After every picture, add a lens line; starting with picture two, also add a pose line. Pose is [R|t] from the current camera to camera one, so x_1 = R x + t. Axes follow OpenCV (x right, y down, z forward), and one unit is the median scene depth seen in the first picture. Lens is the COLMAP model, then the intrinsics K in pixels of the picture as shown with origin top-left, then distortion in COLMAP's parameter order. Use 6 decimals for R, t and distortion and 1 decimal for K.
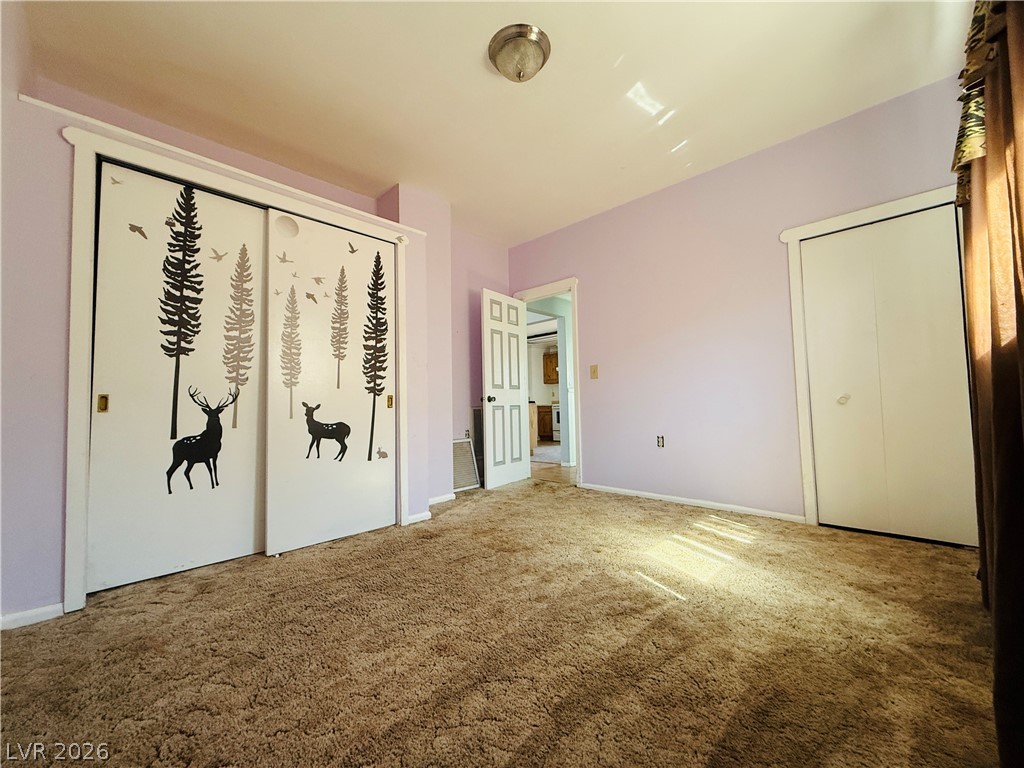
lens RADIAL K [[408.0, 0, 510.4], [0, 408.0, 385.5], [0, 0, 1]] dist [-0.000200, -0.000268]
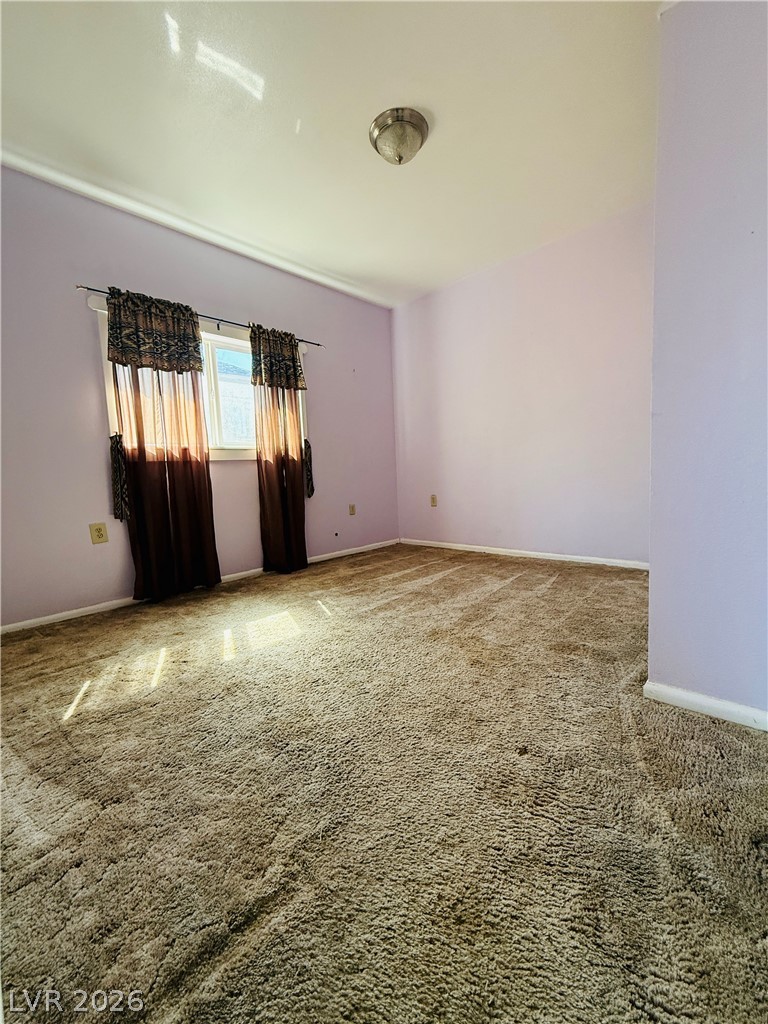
lens RADIAL K [[408.0, 0, 384.0], [0, 408.0, 508.9], [0, 0, 1]] dist [-0.000200, -0.000268]
pose [[-0.997286, 0.072066, -0.015076, 0.122720], [0.071417, 0.996650, 0.039847, 0.093636], [0.017897, 0.038663, -0.999092, 1.720742]]
